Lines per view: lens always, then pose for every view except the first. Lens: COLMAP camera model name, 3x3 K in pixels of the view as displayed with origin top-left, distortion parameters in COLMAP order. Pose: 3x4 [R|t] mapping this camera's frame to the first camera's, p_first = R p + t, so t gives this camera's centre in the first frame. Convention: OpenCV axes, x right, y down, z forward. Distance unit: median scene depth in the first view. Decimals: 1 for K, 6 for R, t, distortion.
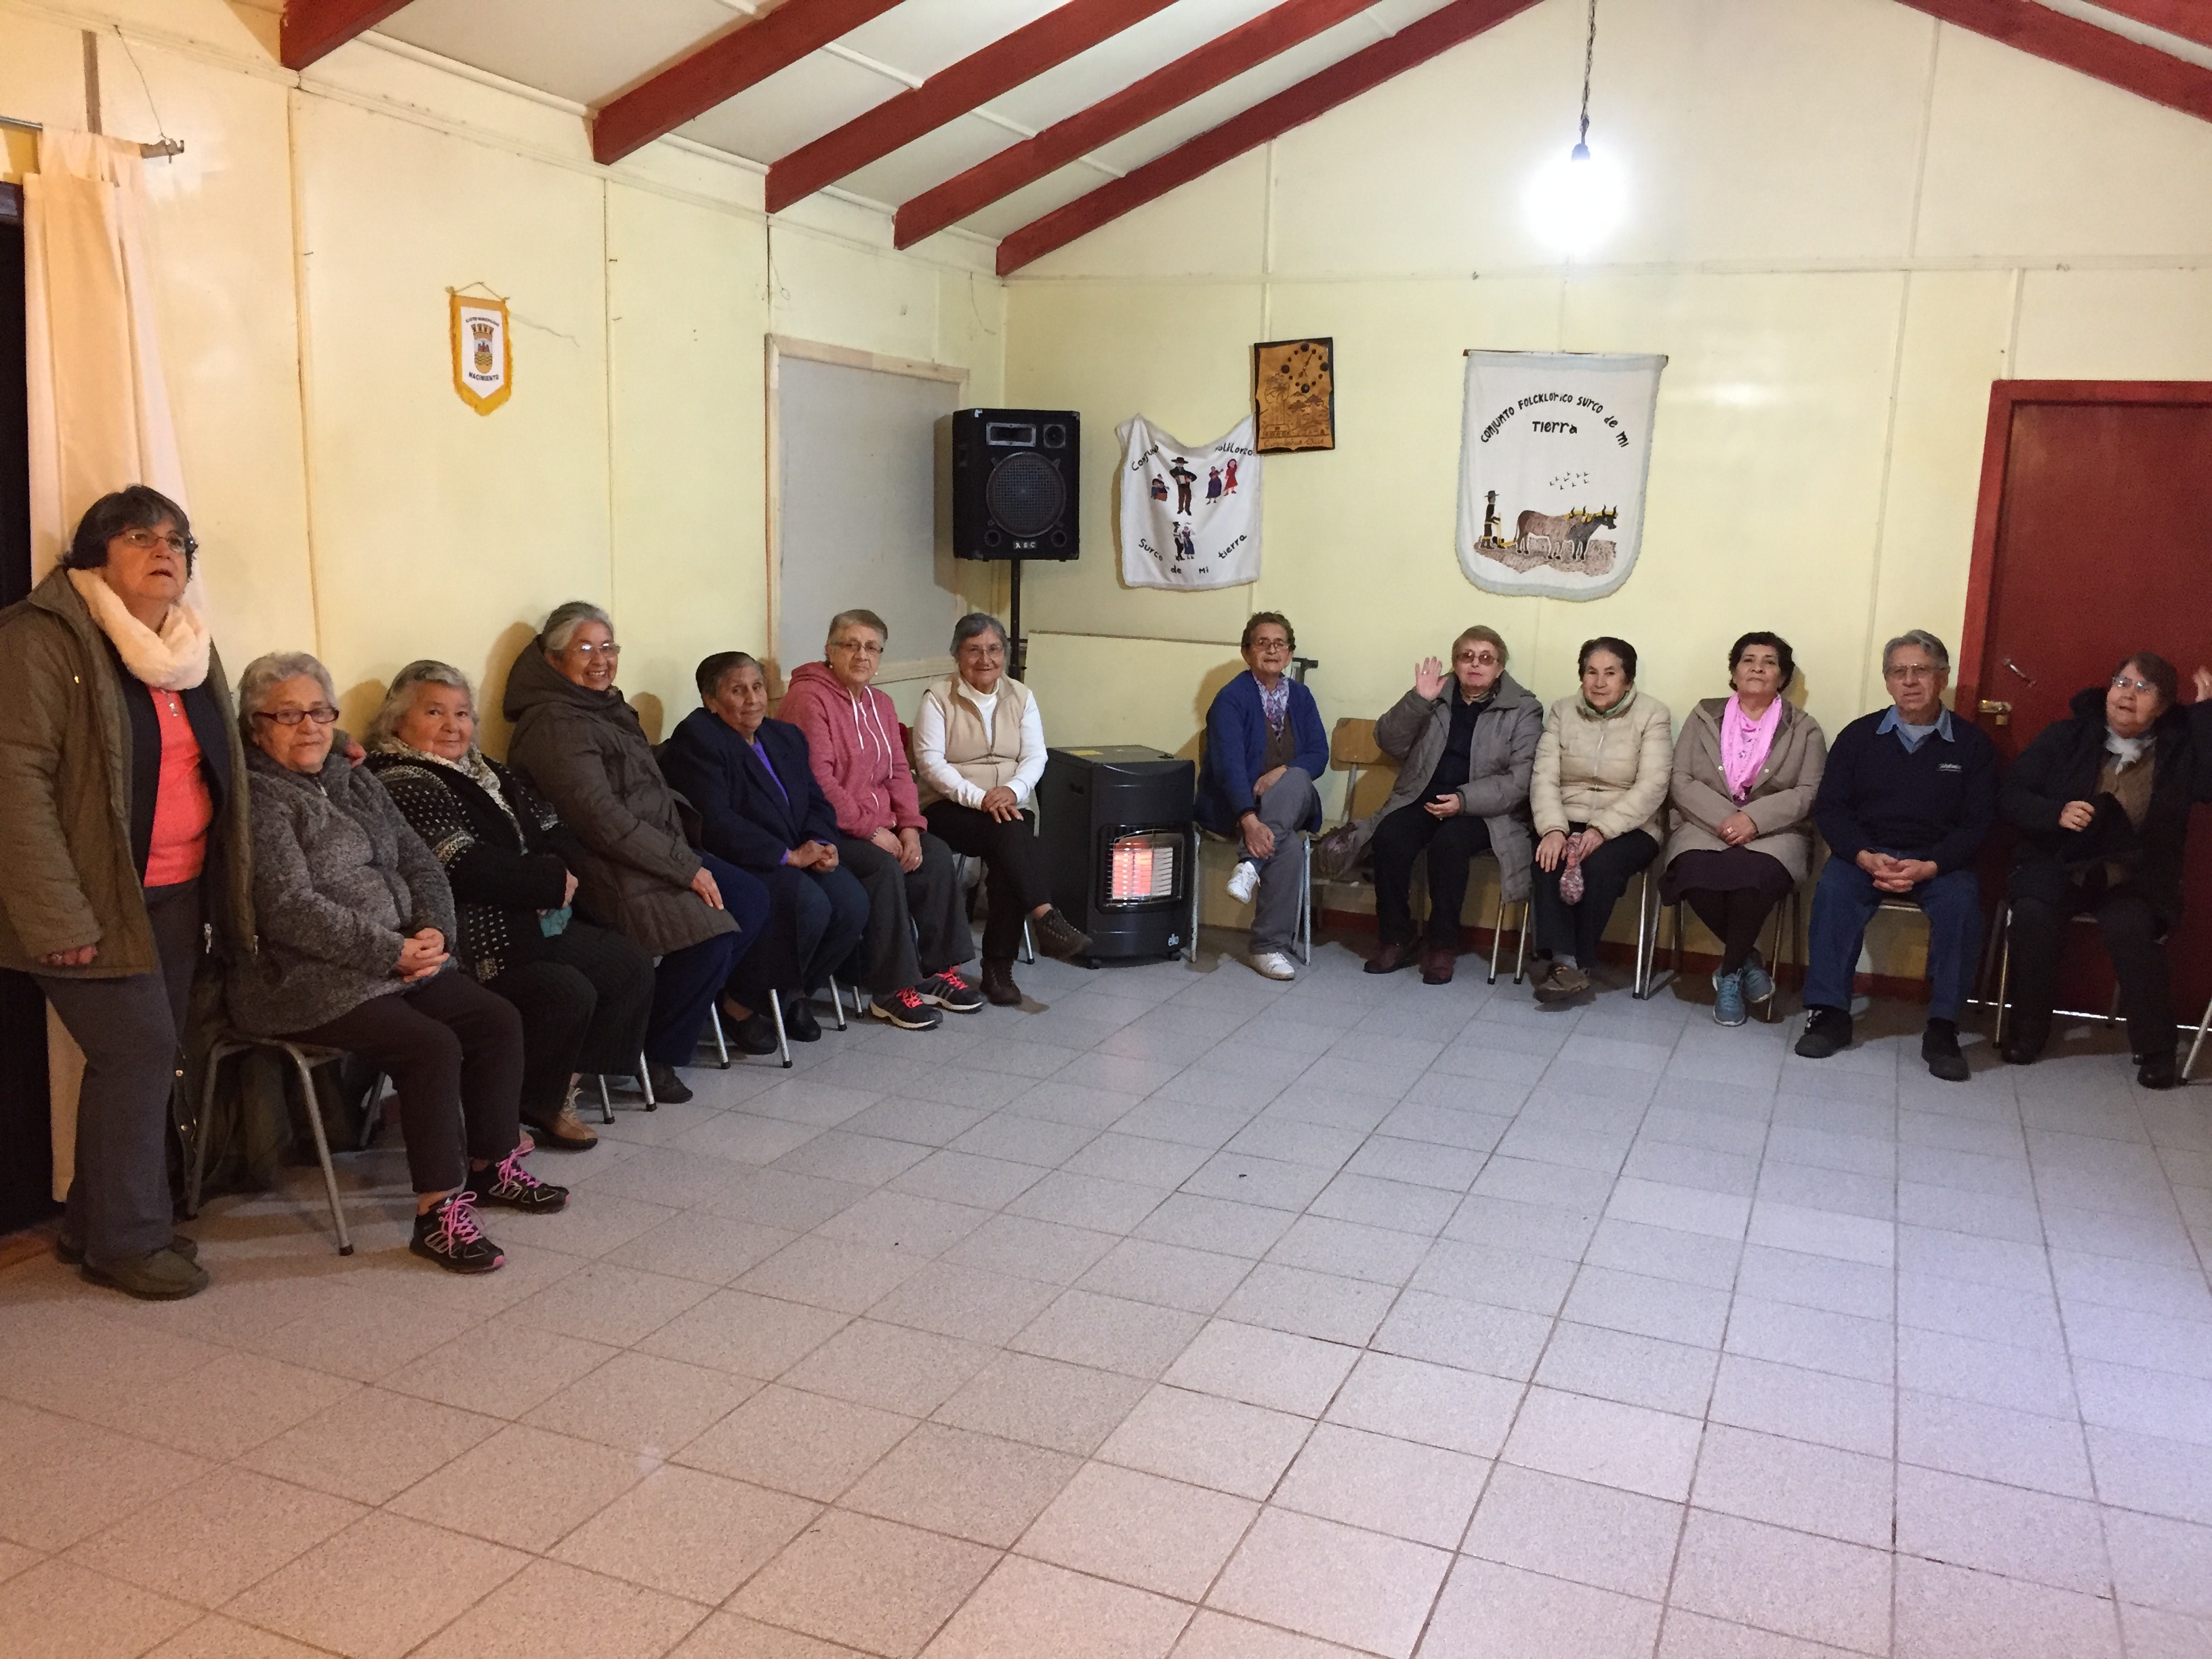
lens RADIAL K [[1880.3, 0, 1113.2], [0, 1880.3, 813.7], [0, 0, 1]] dist [0.087617, -0.118642]
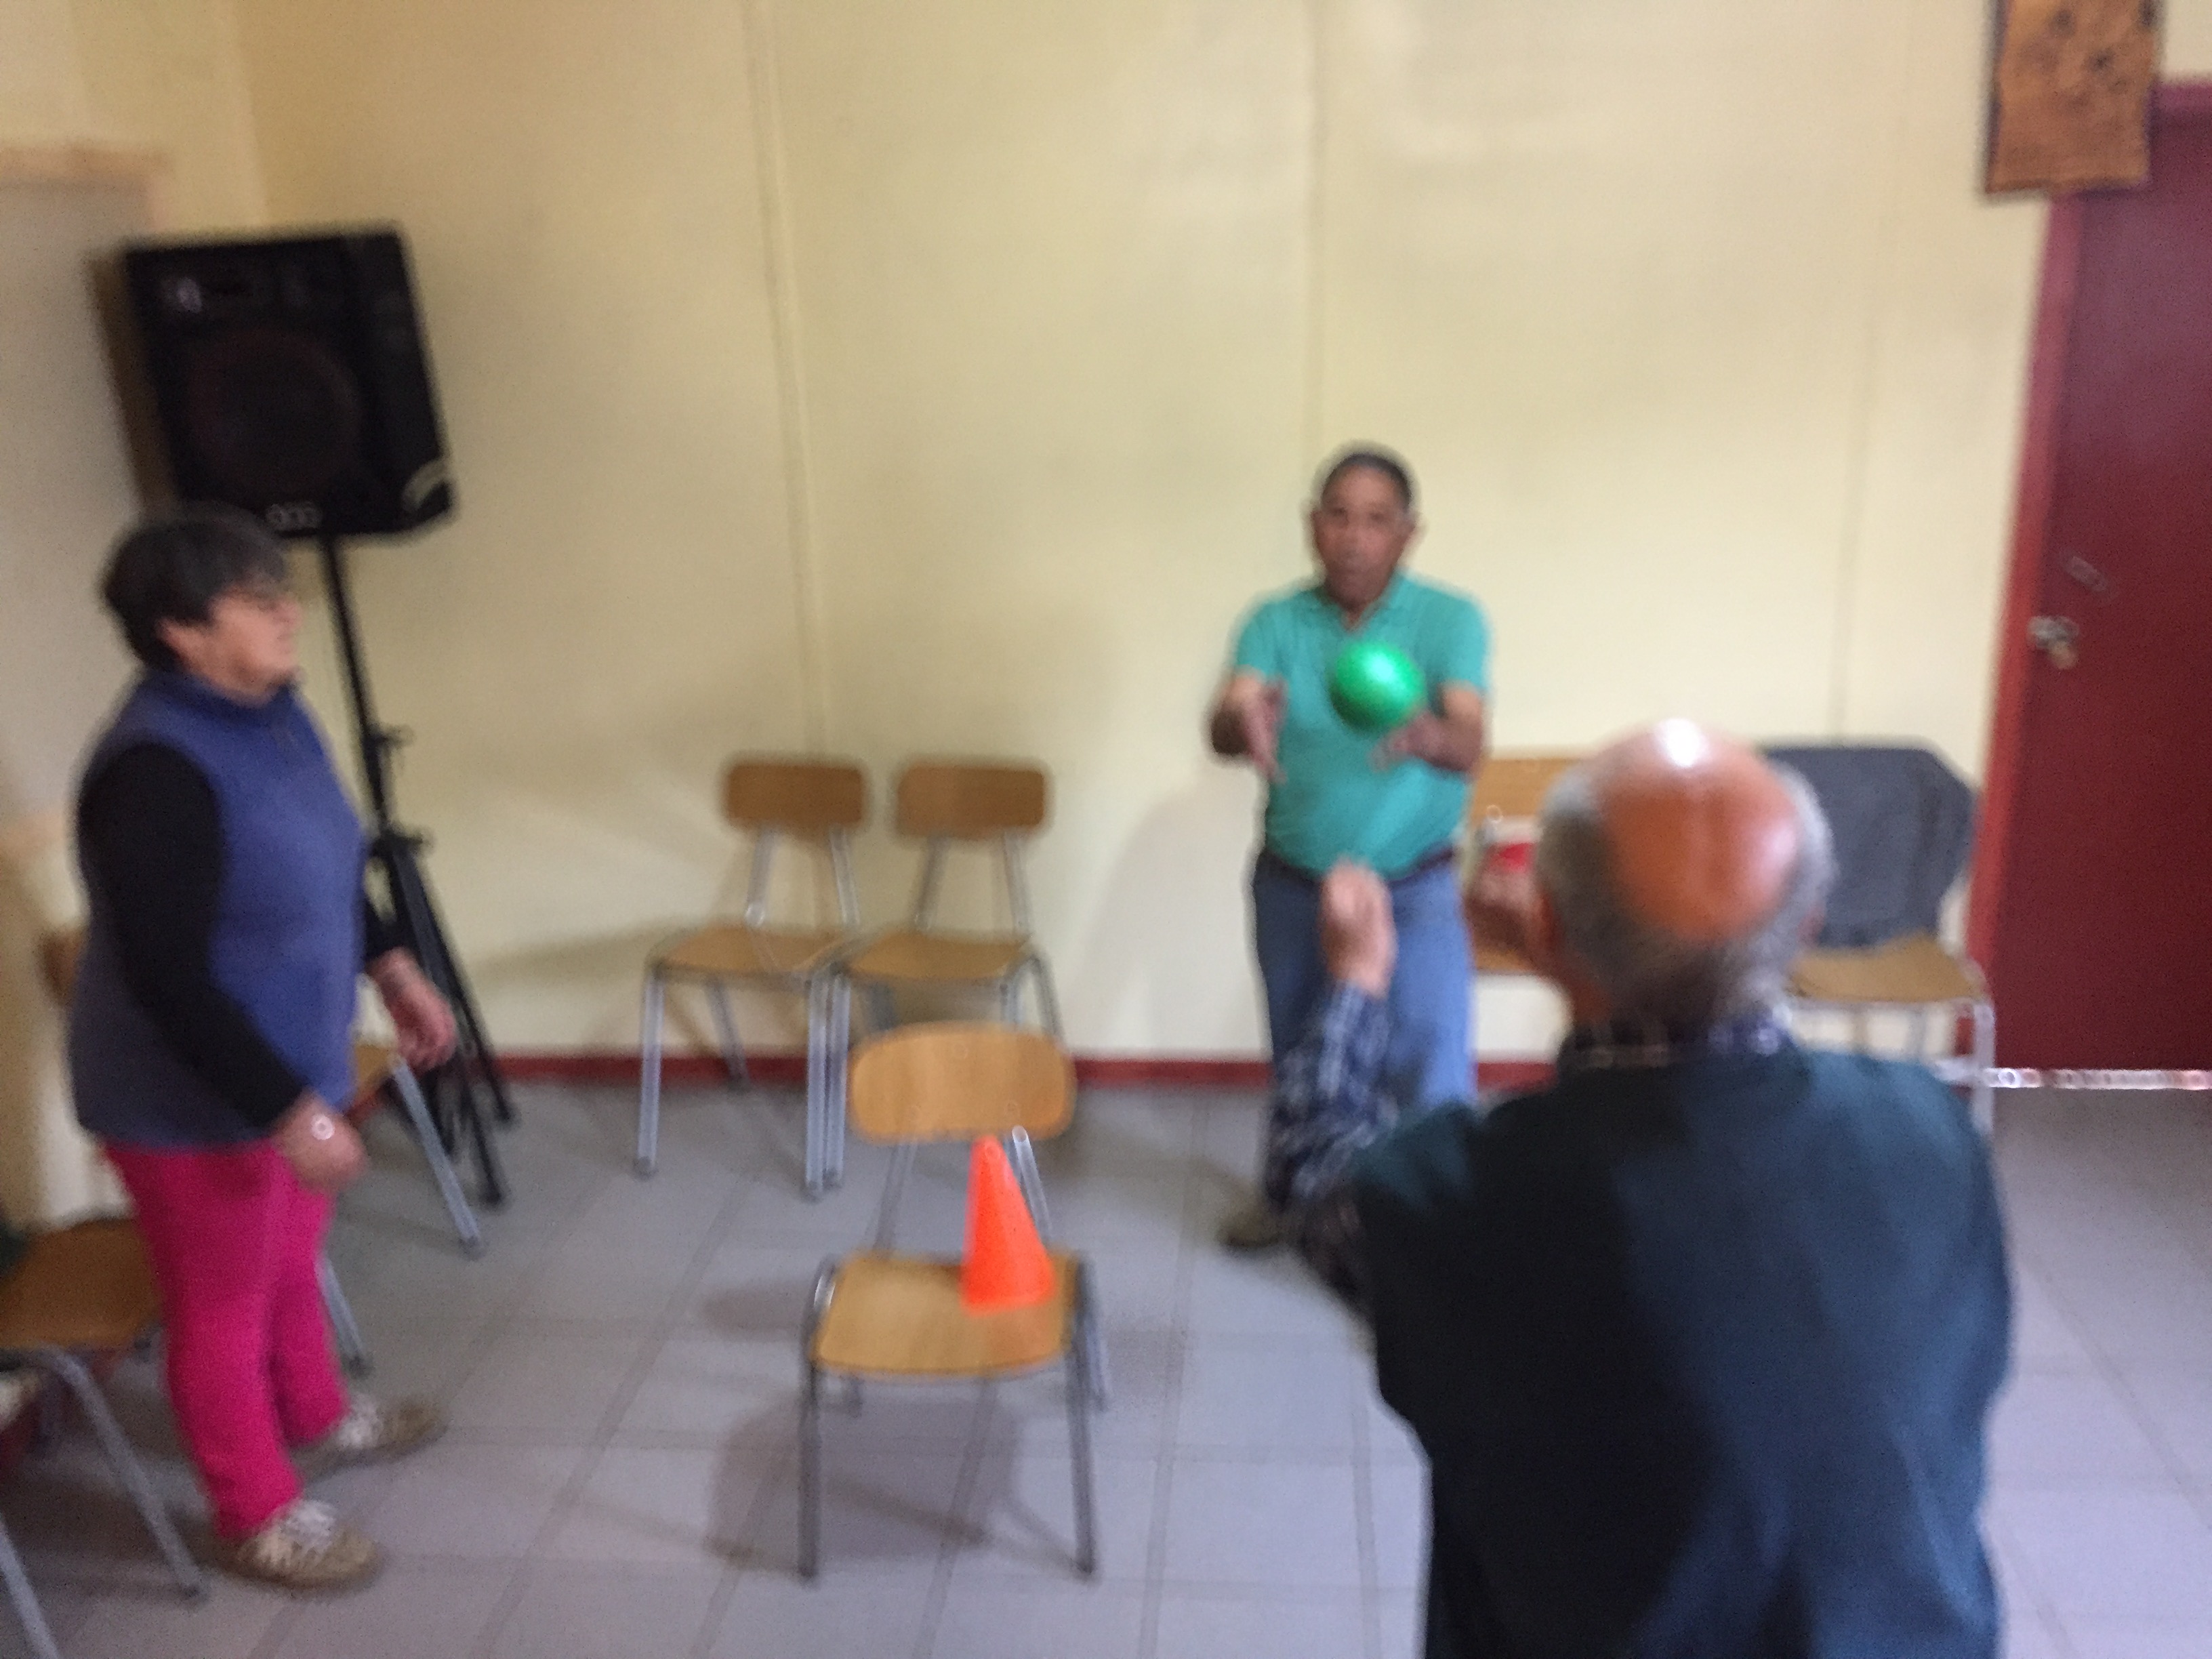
lens RADIAL K [[1878.0, 0, 1115.2], [0, 1878.0, 787.9], [0, 0, 1]] dist [0.015162, 0.005440]
pose [[0.951940, -0.150411, 0.266809, 0.003140], [0.114832, 0.982839, 0.144363, -0.121555], [-0.283944, -0.106787, 0.952876, 0.470895]]
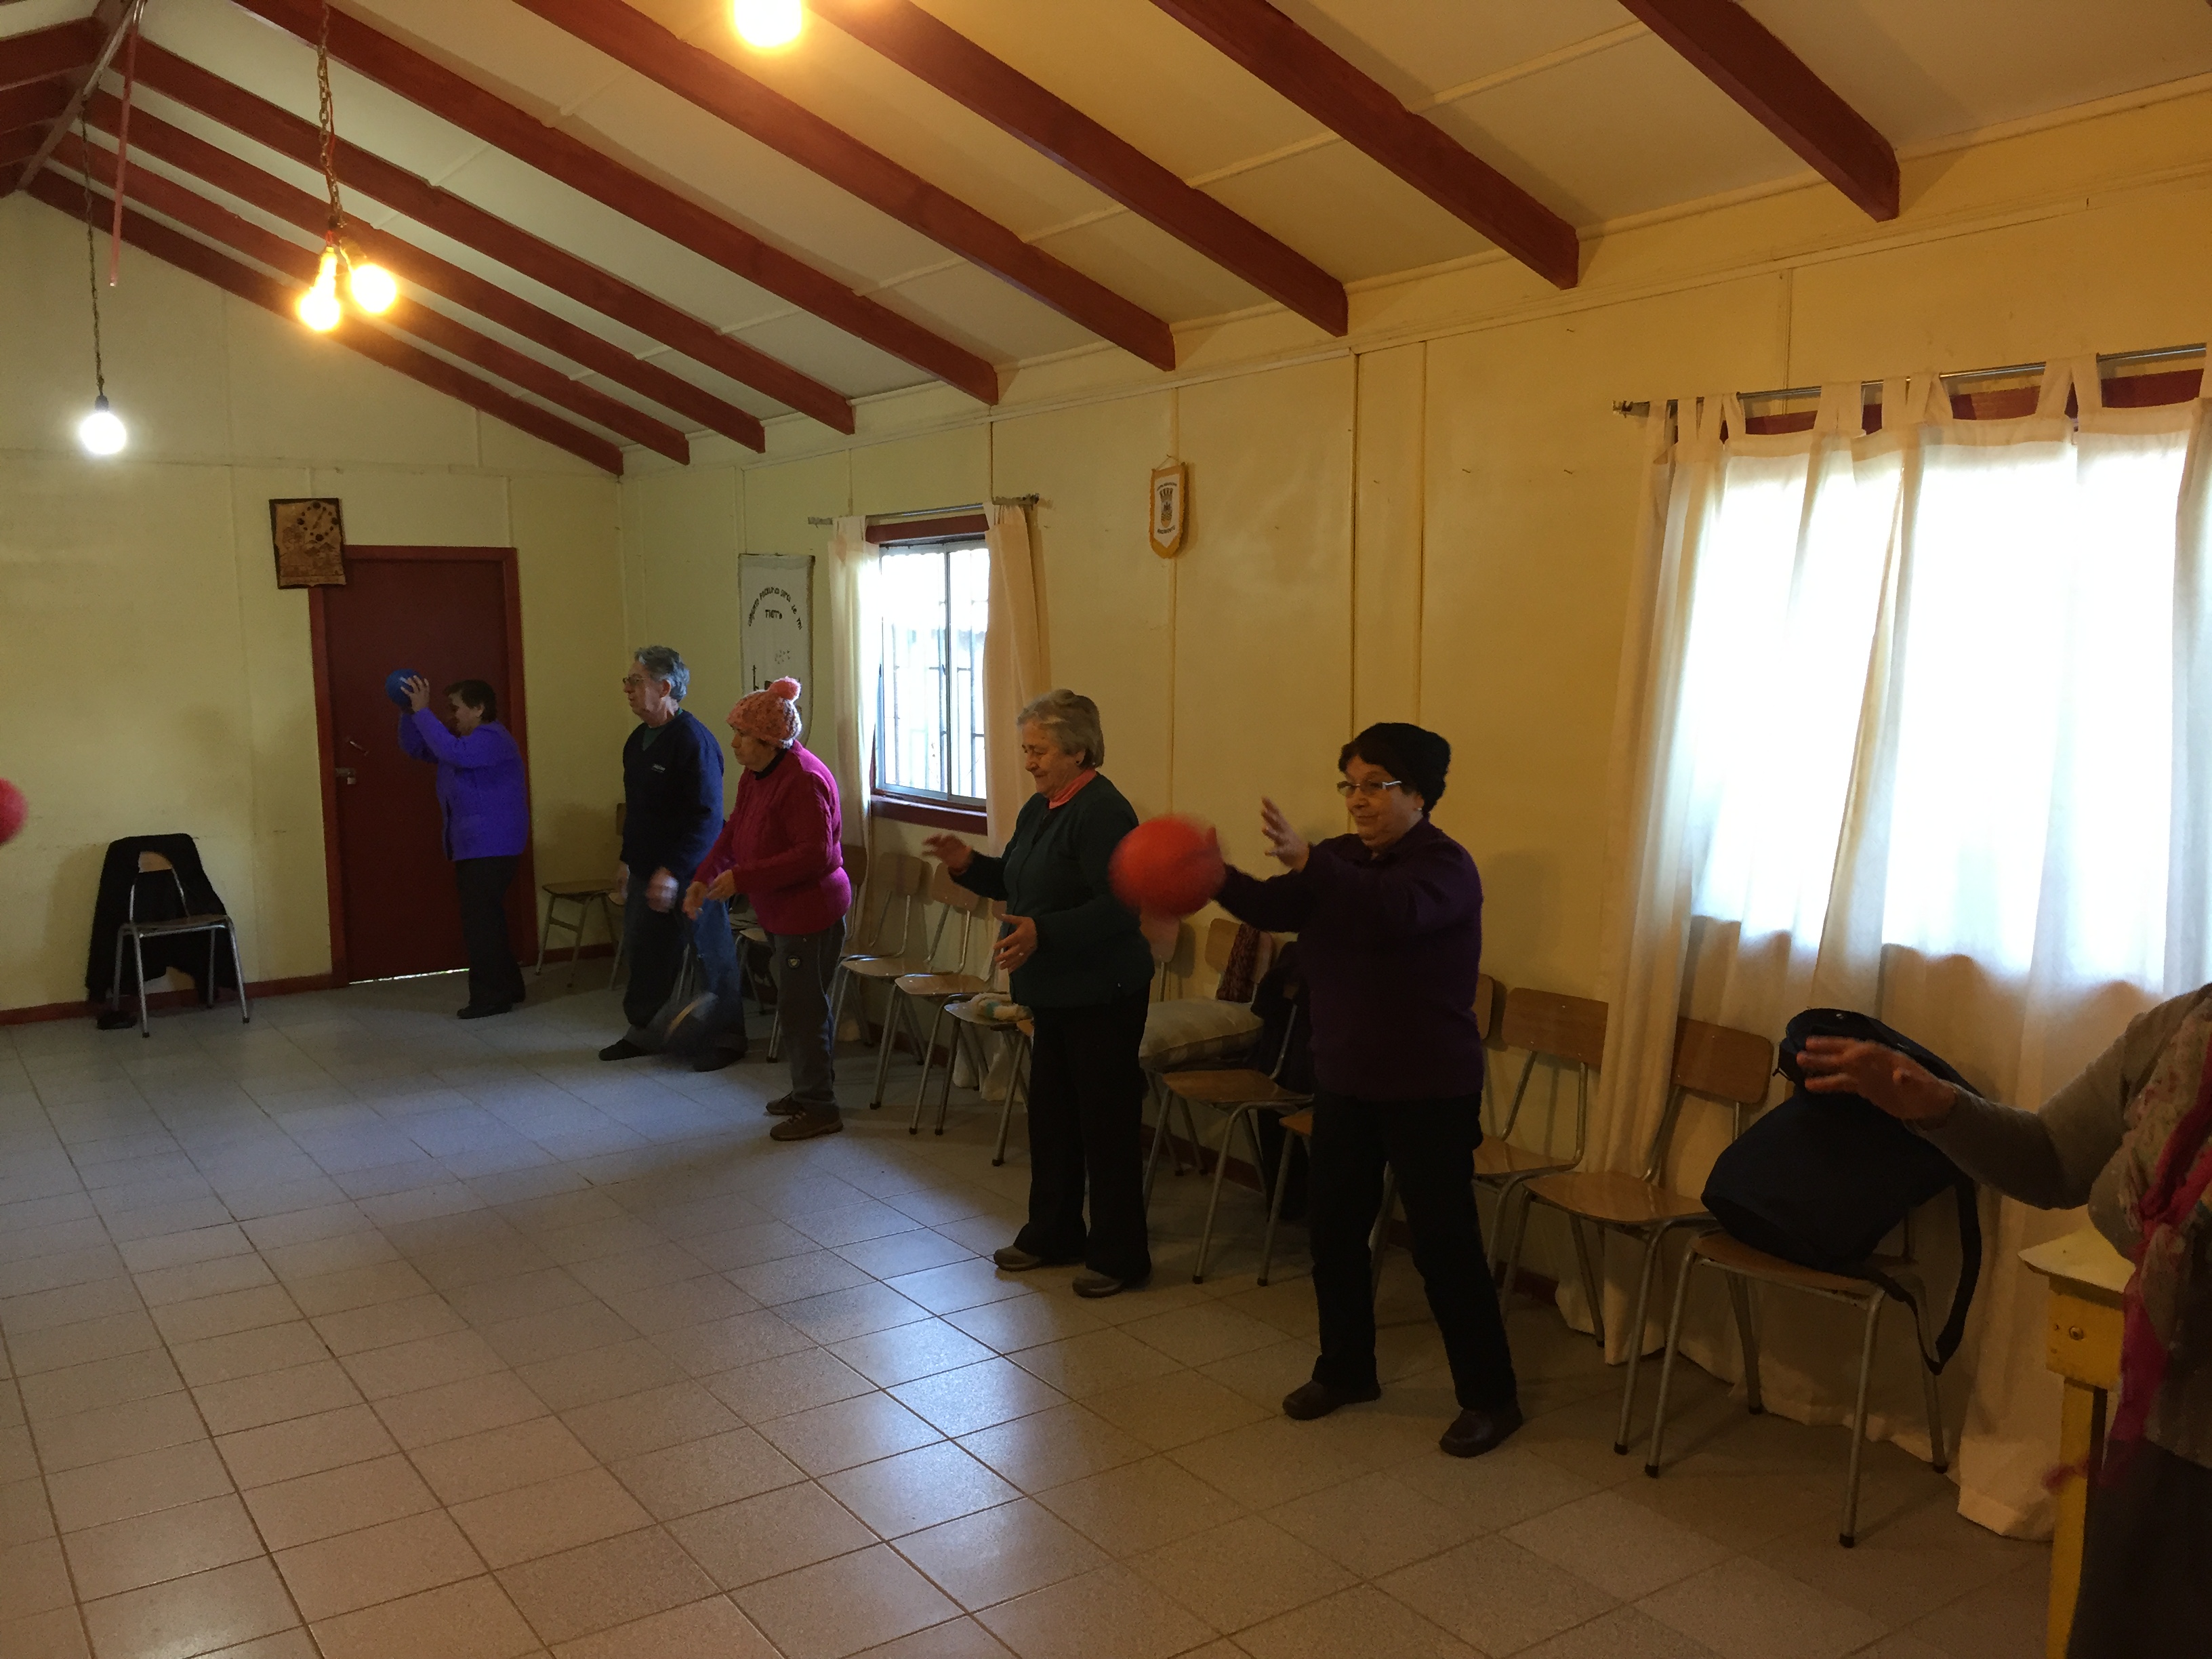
lens RADIAL K [[1880.3, 0, 1120.8], [0, 1880.3, 818.3], [0, 0, 1]] dist [0.087617, -0.118642]
pose [[0.544710, -0.133988, 0.827851, -0.375532], [0.170685, 0.984205, 0.046986, 0.009788], [-0.821071, 0.115708, 0.558976, -0.245150]]
